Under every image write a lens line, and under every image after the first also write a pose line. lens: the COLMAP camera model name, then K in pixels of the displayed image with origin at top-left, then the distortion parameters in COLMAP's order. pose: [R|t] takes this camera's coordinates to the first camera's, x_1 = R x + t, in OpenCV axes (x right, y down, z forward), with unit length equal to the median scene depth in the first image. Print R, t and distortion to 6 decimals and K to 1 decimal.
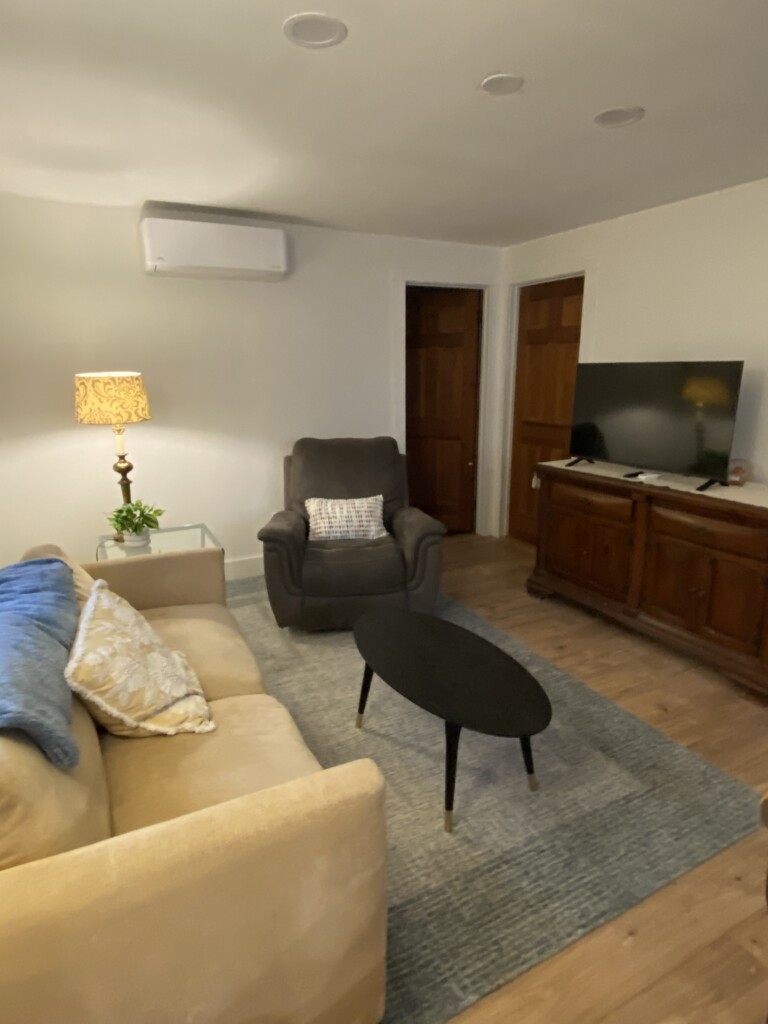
lens RADIAL K [[577.4, 0, 384.0], [0, 577.4, 512.0], [0, 0, 1]] dist [0.001758, 0.000099]
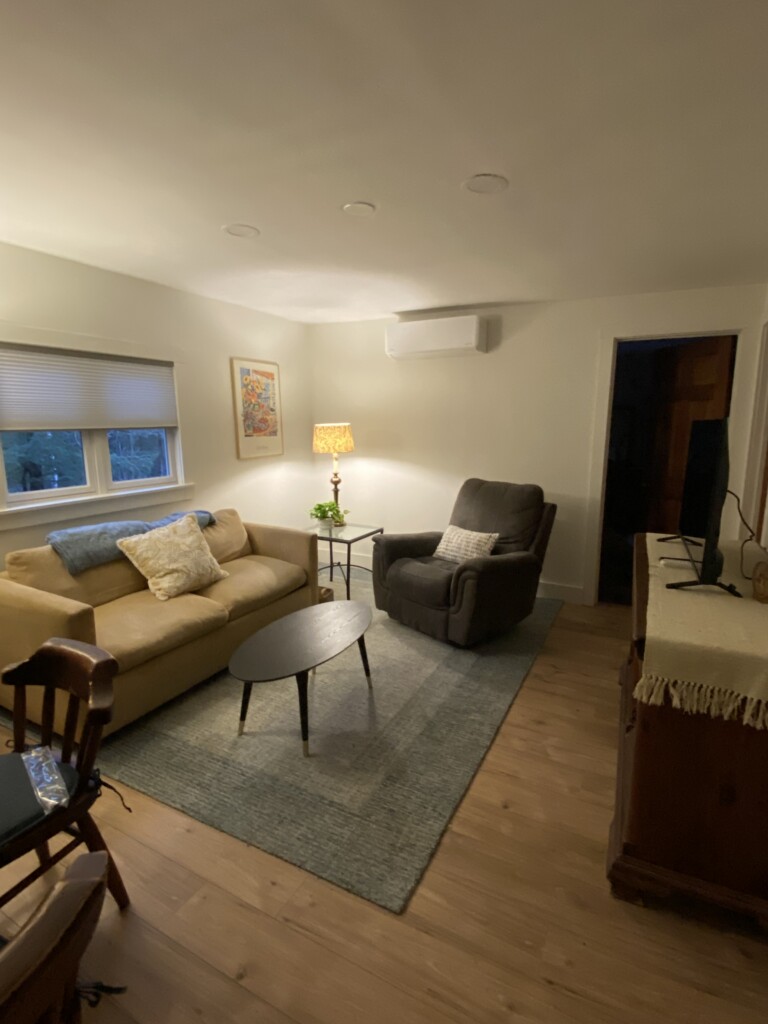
lens RADIAL K [[501.8, 0, 384.0], [0, 501.8, 512.0], [0, 0, 1]] dist [0.066911, -0.067975]
pose [[0.580547, 0.153817, -0.799566, 0.769388], [-0.209185, 0.977209, 0.036107, -0.070732], [0.786897, 0.146296, 0.599492, 0.267577]]
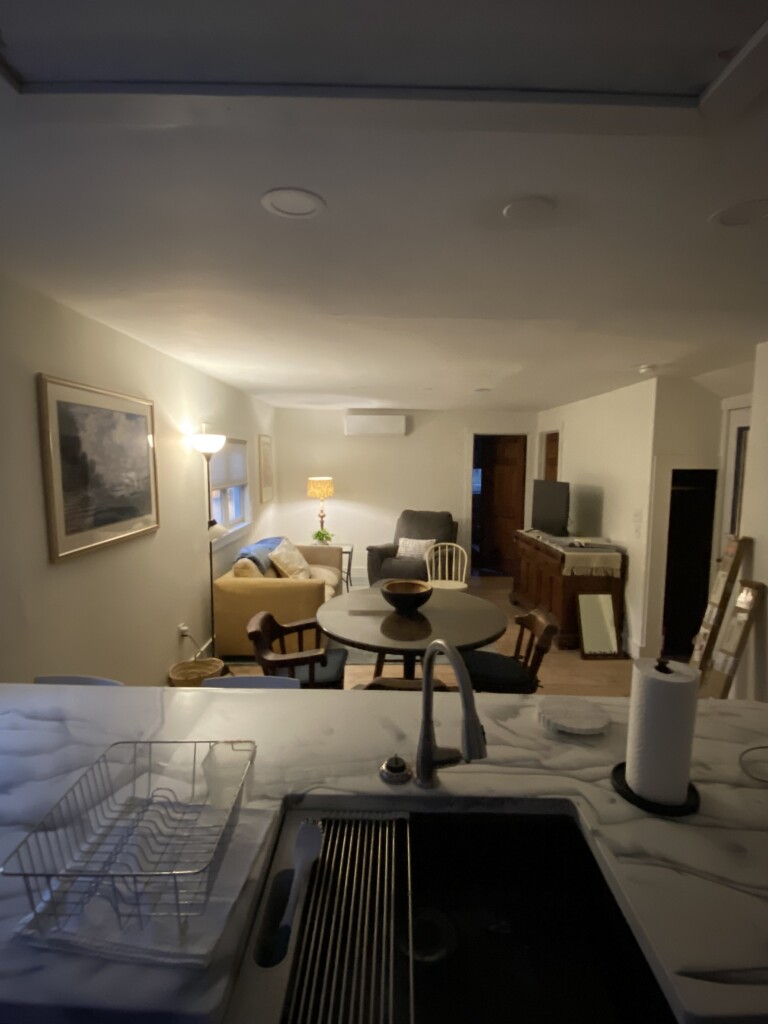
lens RADIAL K [[501.8, 0, 384.0], [0, 501.8, 512.0], [0, 0, 1]] dist [0.066911, -0.067975]
pose [[0.895323, 0.062320, -0.441036, 0.720342], [-0.127469, 0.984600, -0.119641, 0.129362], [0.426789, 0.163336, 0.889479, -0.783178]]
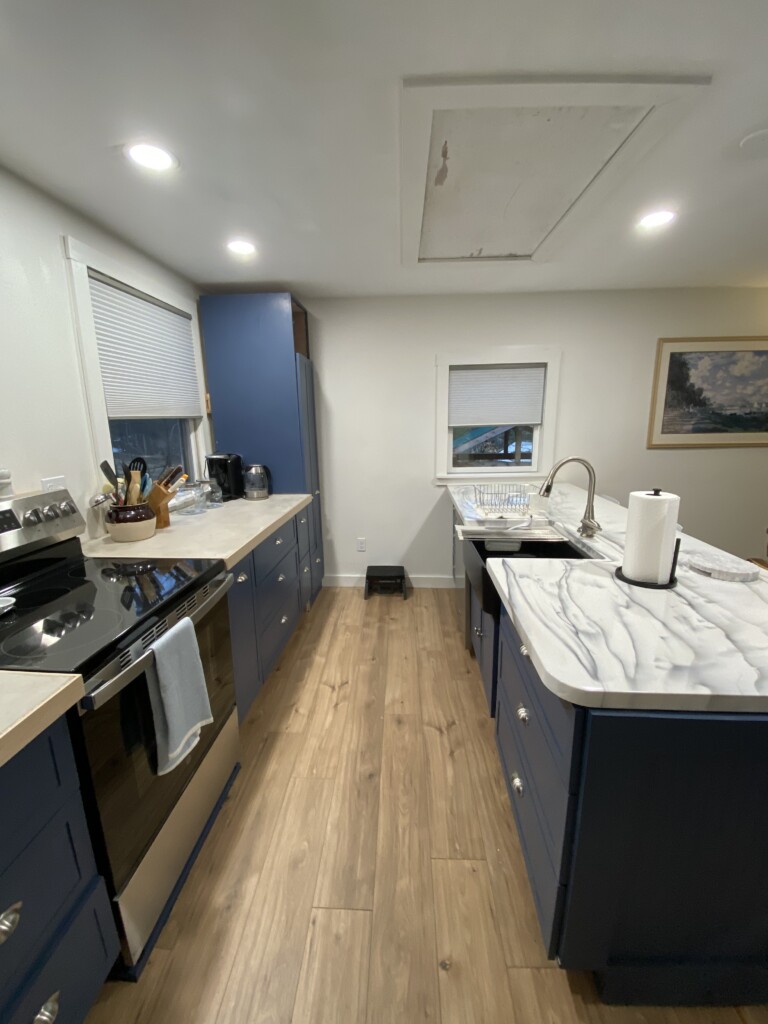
lens RADIAL K [[416.6, 0, 384.0], [0, 416.6, 512.0], [0, 0, 1]] dist [-0.000358, -0.000061]
pose [[-0.500592, 0.204677, -0.841139, 1.277341], [-0.200400, 0.917855, 0.342610, 0.094220], [0.842168, 0.340072, -0.418454, -0.385770]]
